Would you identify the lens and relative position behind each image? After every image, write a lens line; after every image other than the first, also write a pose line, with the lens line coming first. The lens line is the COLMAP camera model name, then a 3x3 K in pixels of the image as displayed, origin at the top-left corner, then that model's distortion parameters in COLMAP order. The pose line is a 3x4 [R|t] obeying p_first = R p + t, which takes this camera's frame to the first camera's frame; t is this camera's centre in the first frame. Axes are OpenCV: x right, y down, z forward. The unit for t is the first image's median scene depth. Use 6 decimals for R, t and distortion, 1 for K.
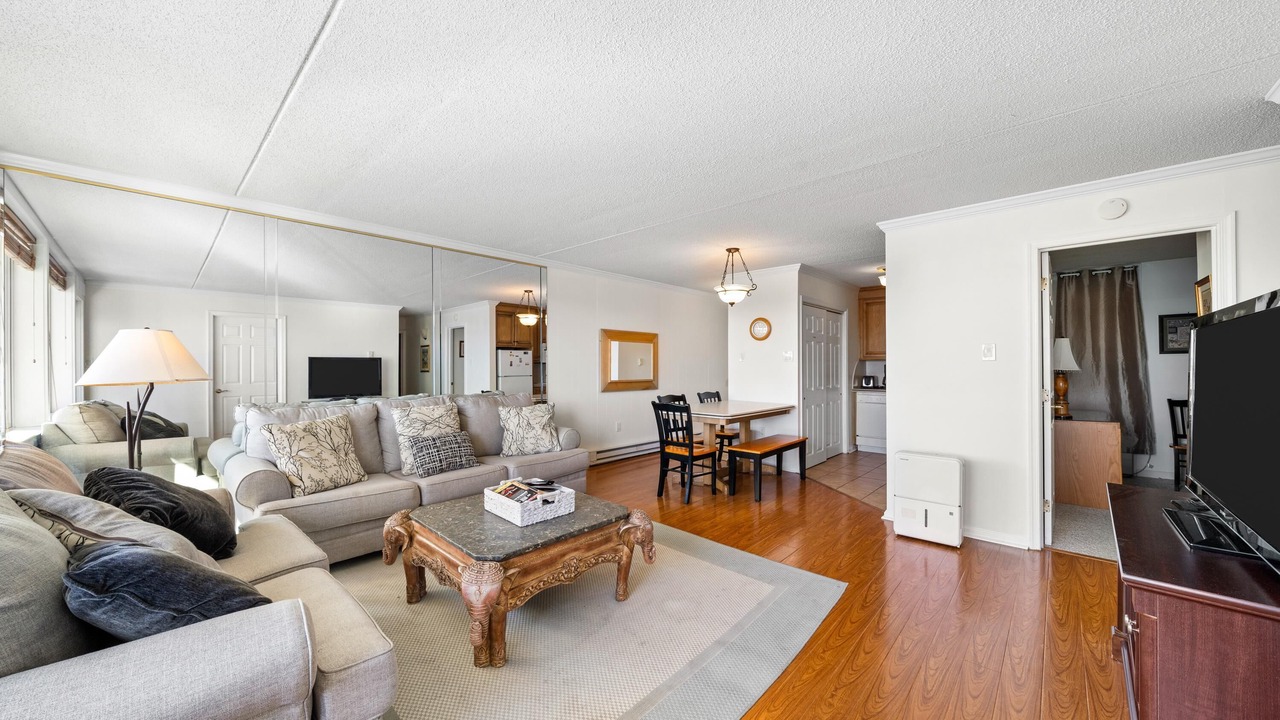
lens RADIAL K [[457.1, 0, 641.0], [0, 457.1, 364.6], [0, 0, 1]] dist [-0.003313, -0.000431]
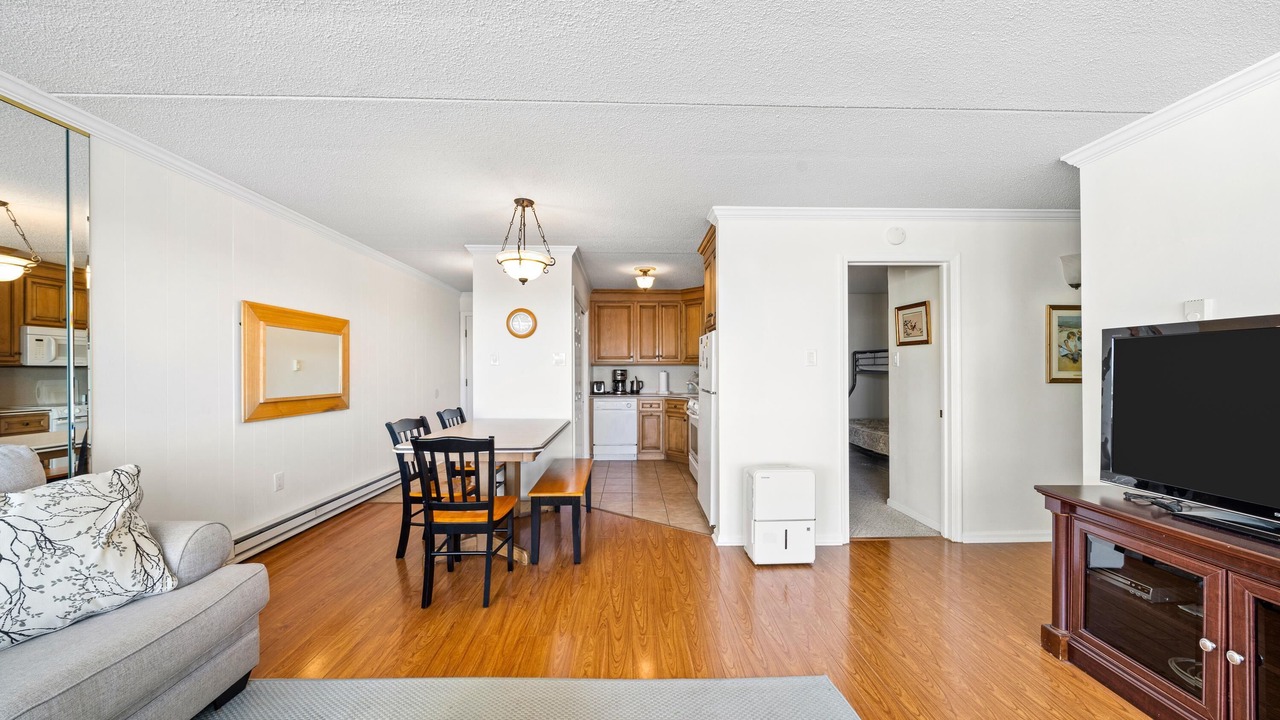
lens RADIAL K [[442.4, 0, 637.5], [0, 442.4, 367.9], [0, 0, 1]] dist [-0.000431, -0.000097]
pose [[0.720098, 0.002498, 0.693868, -0.125876], [0.000037, 0.999993, -0.003638, -0.000058], [-0.693873, 0.002645, 0.720093, 0.365771]]
